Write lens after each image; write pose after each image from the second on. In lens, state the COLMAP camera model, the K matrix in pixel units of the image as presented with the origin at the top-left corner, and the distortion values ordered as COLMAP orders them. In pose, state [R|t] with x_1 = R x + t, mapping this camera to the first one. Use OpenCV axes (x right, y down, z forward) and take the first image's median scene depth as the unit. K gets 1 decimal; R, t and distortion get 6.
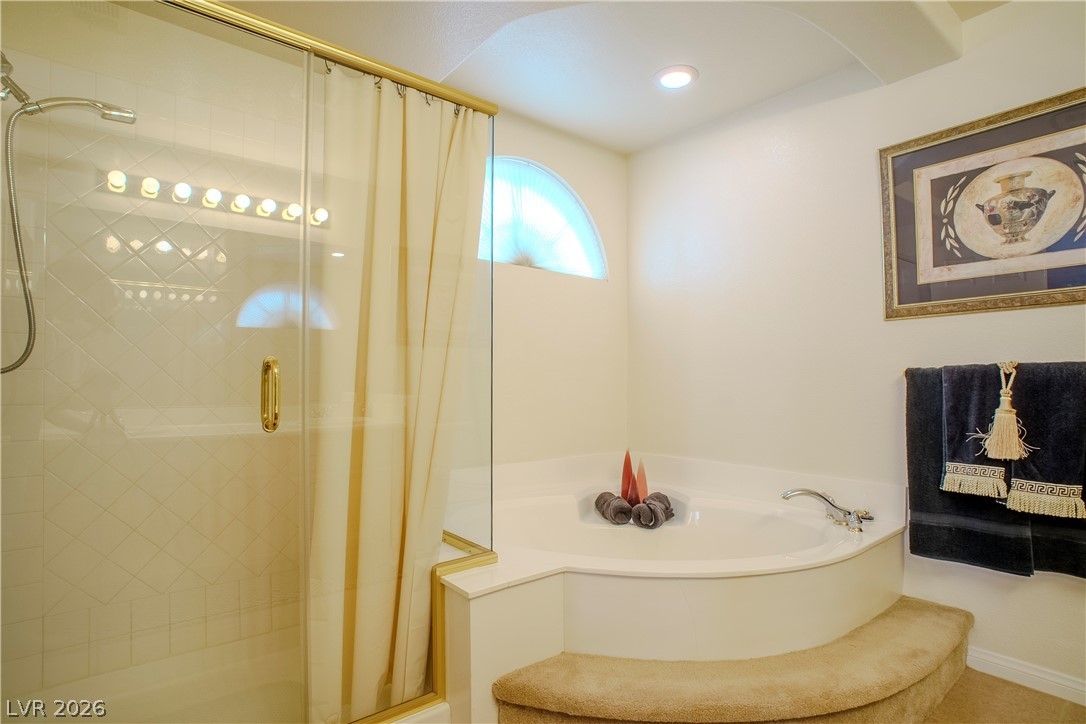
lens RADIAL K [[568.3, 0, 539.7], [0, 568.3, 369.4], [0, 0, 1]] dist [-0.064122, 0.025924]
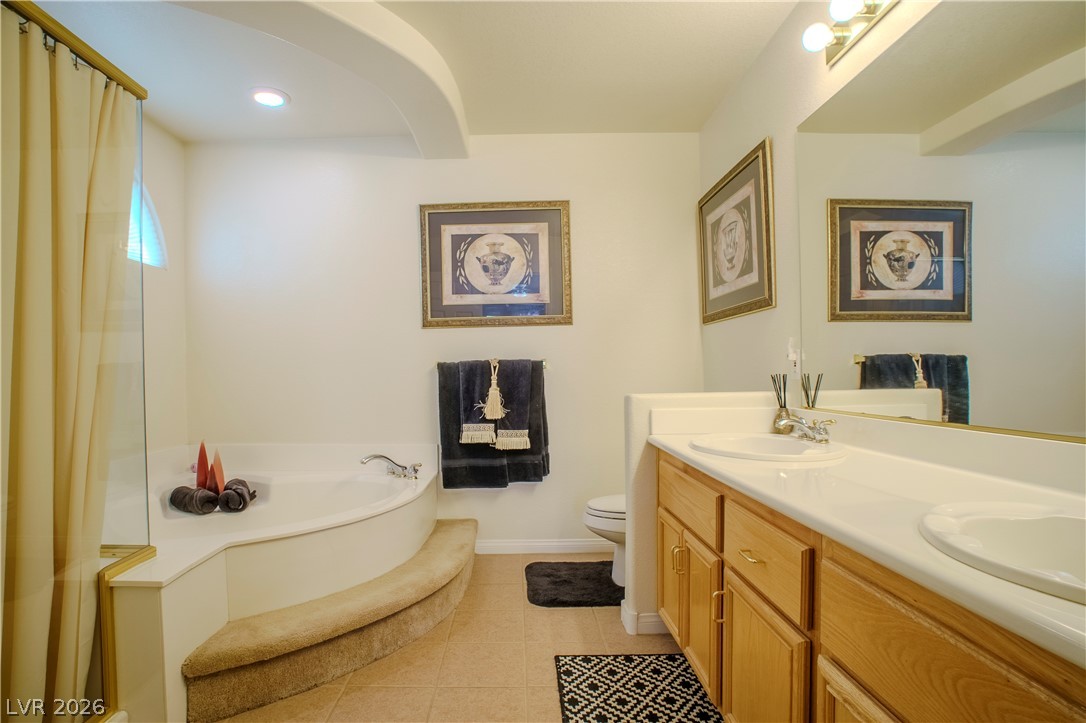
lens RADIAL K [[568.3, 0, 539.7], [0, 568.3, 368.9], [0, 0, 1]] dist [-0.064122, 0.025924]
pose [[0.601089, -0.004460, 0.799170, -0.388470], [-0.005232, 0.999941, 0.009515, -0.000958], [-0.799165, -0.009900, 0.601030, -0.109112]]
